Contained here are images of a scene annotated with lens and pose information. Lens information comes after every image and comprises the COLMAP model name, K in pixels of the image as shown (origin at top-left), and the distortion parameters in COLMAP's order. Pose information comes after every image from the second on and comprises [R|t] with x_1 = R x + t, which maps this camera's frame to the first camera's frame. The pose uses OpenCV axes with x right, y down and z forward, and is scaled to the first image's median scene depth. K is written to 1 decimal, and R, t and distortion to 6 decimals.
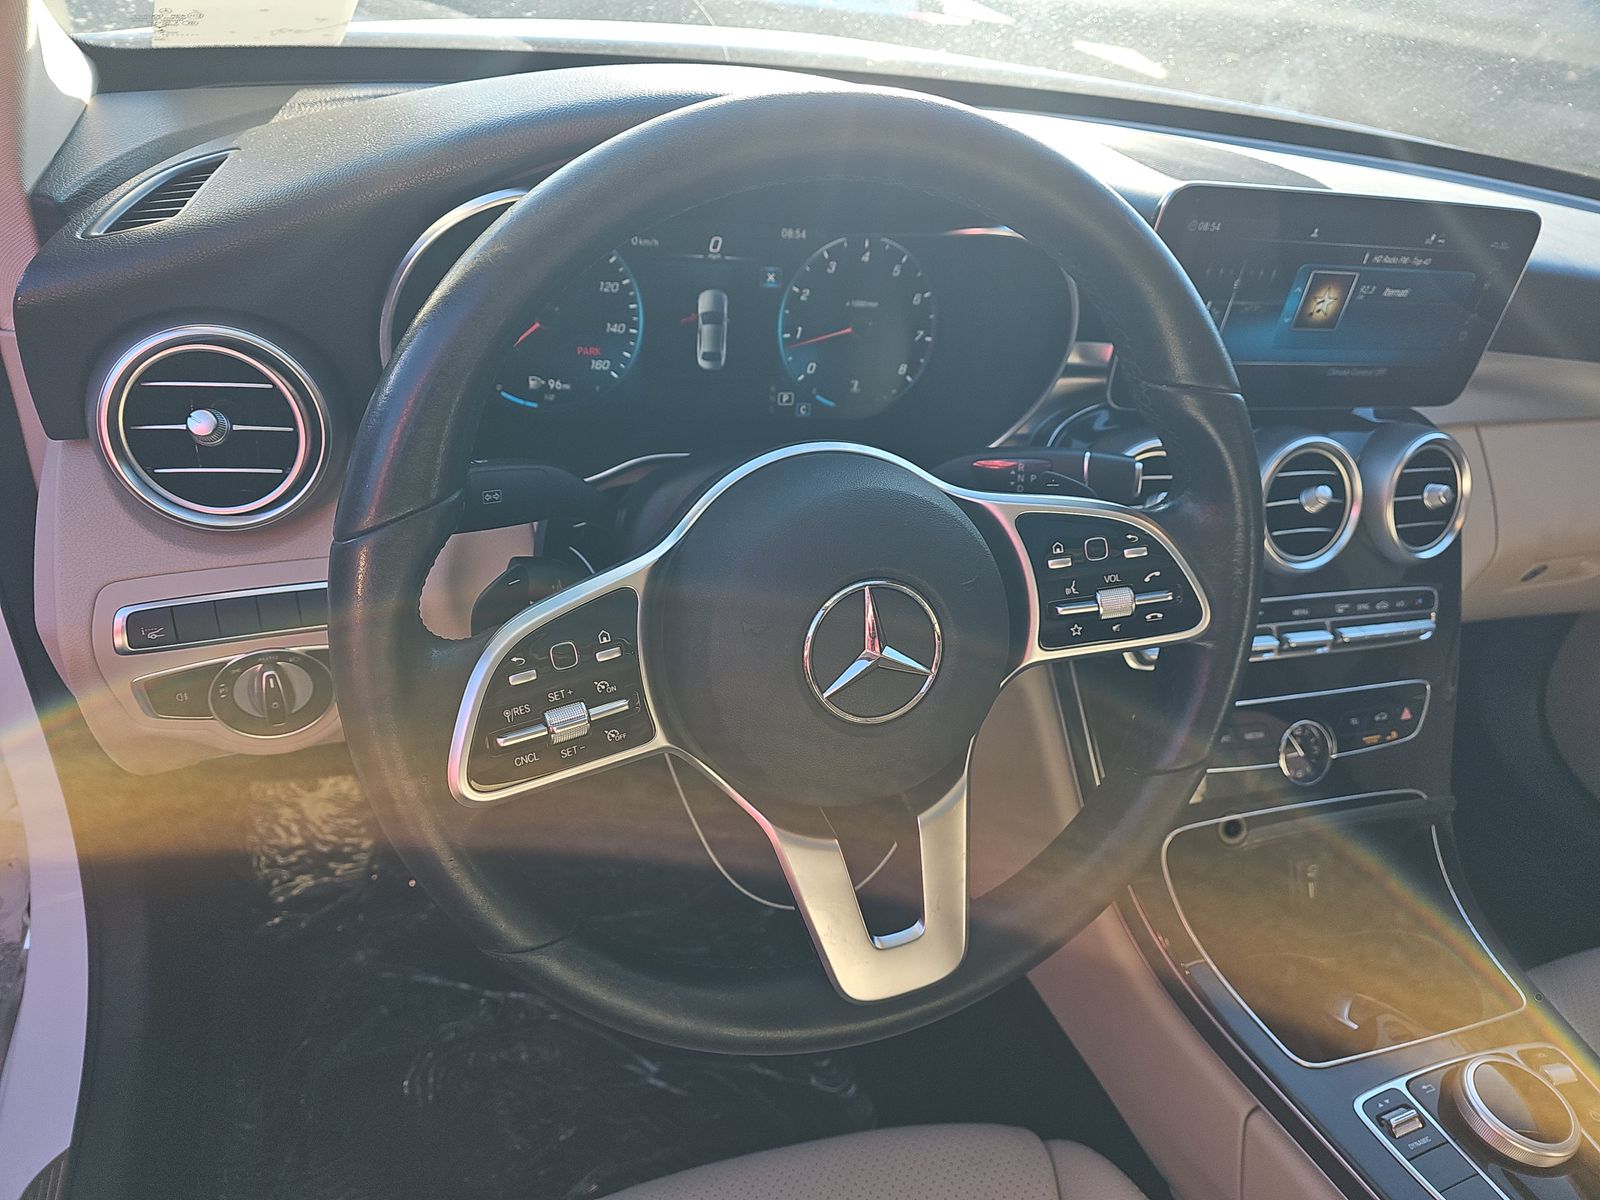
lens RADIAL K [[1066.5, 0, 801.0], [0, 1066.5, 632.4], [0, 0, 1]] dist [0.042750, -0.053269]
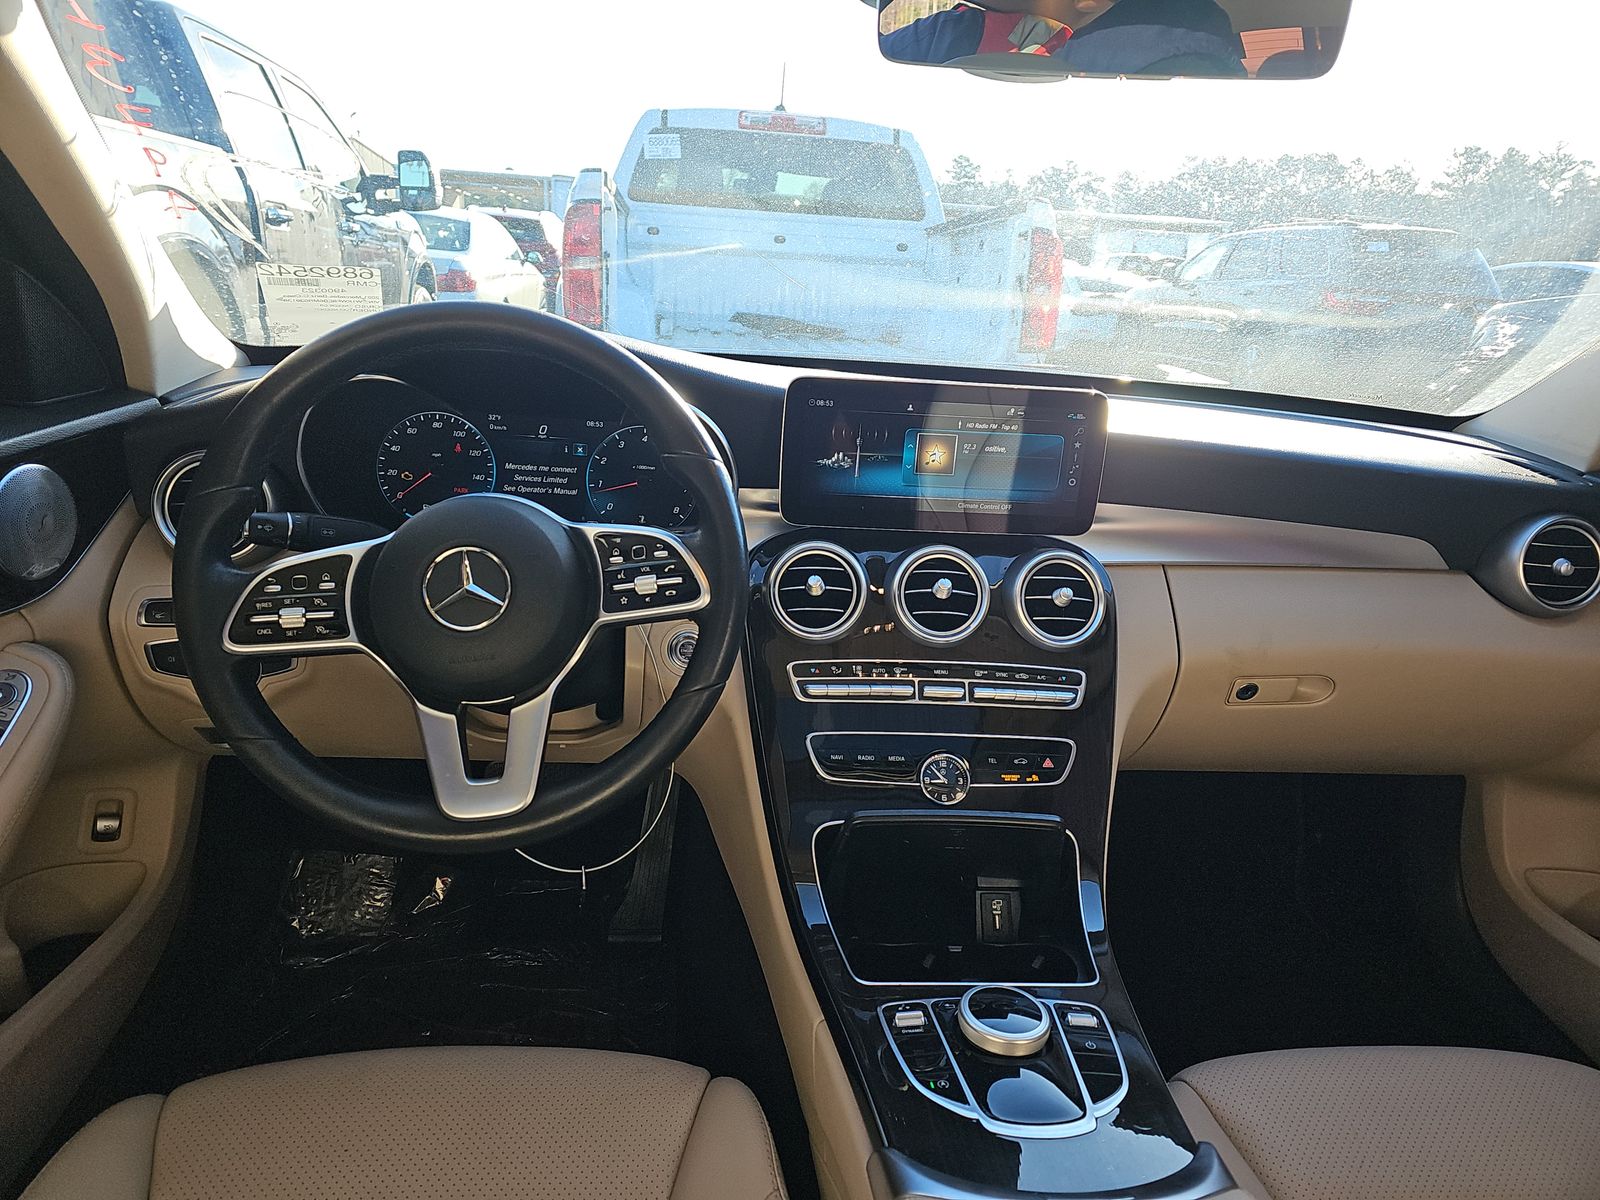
lens RADIAL K [[1050.0, 0, 802.1], [0, 1050.0, 606.4], [0, 0, 1]] dist [0.043398, -0.051682]
pose [[0.969998, -0.003209, -0.243093, 0.698296], [-0.077144, 0.944175, -0.320285, 0.380640], [0.230550, 0.329429, 0.915600, -0.296835]]
